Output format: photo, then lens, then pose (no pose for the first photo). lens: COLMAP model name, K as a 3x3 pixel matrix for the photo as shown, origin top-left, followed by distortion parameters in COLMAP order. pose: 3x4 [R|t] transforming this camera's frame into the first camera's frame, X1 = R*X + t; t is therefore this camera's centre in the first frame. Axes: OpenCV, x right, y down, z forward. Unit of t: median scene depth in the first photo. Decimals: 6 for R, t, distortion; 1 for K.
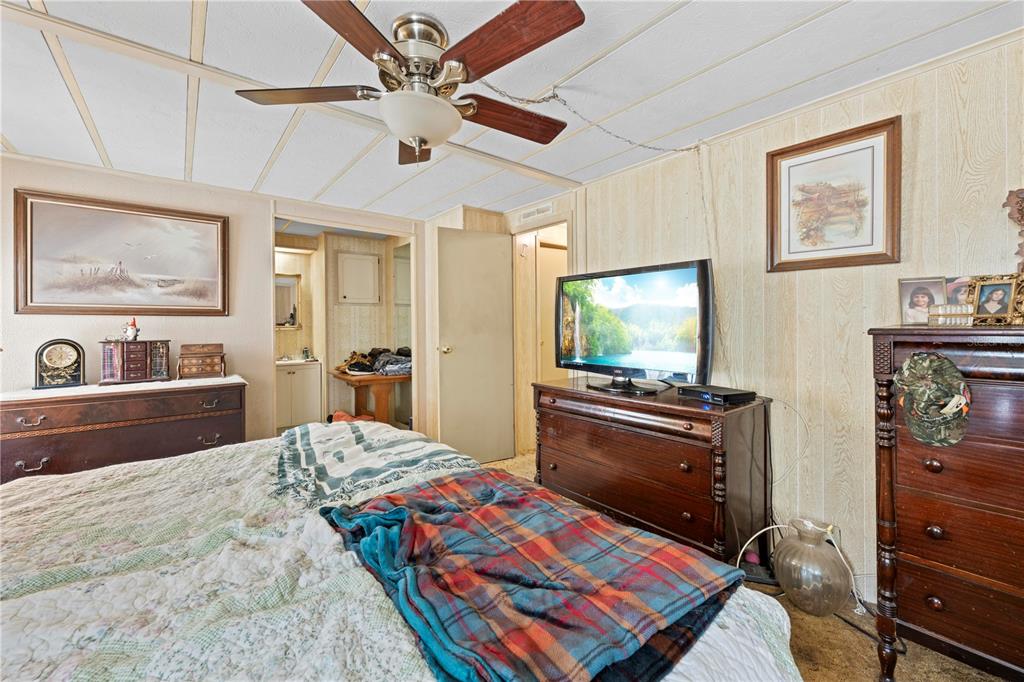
lens RADIAL K [[411.3, 0, 513.5], [0, 411.3, 332.4], [0, 0, 1]] dist [-0.000472, 0.000159]
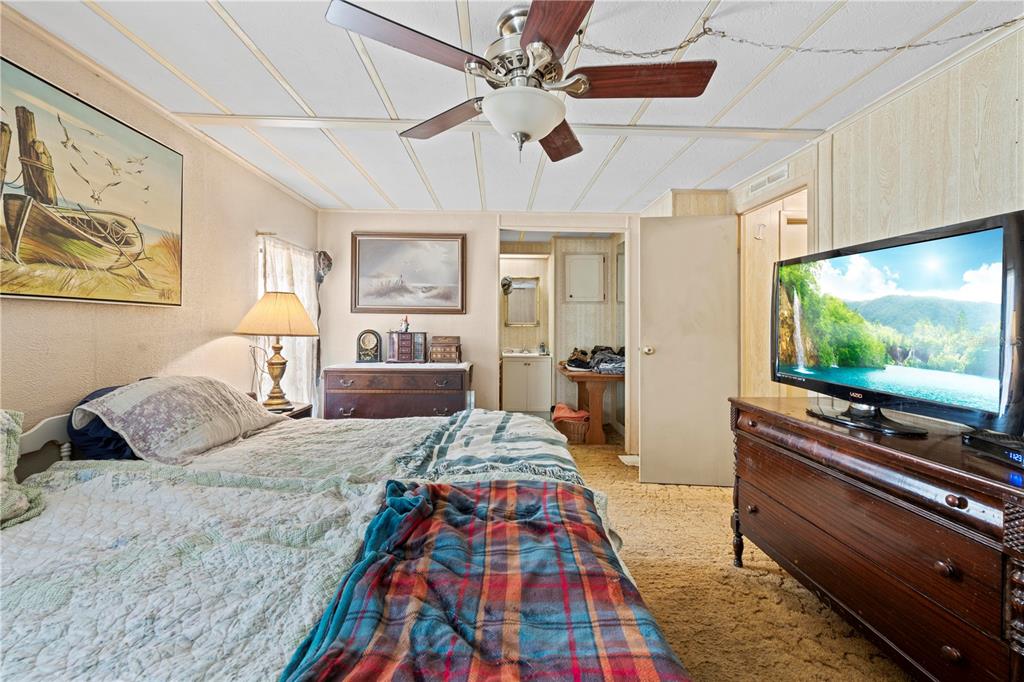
lens RADIAL K [[414.0, 0, 514.1], [0, 414.0, 329.4], [0, 0, 1]] dist [0.000239, 0.000027]
pose [[0.800891, 0.020955, -0.598443, 0.201701], [-0.022834, 0.999729, 0.004447, -0.003466], [0.598374, 0.010103, 0.801153, 0.111606]]
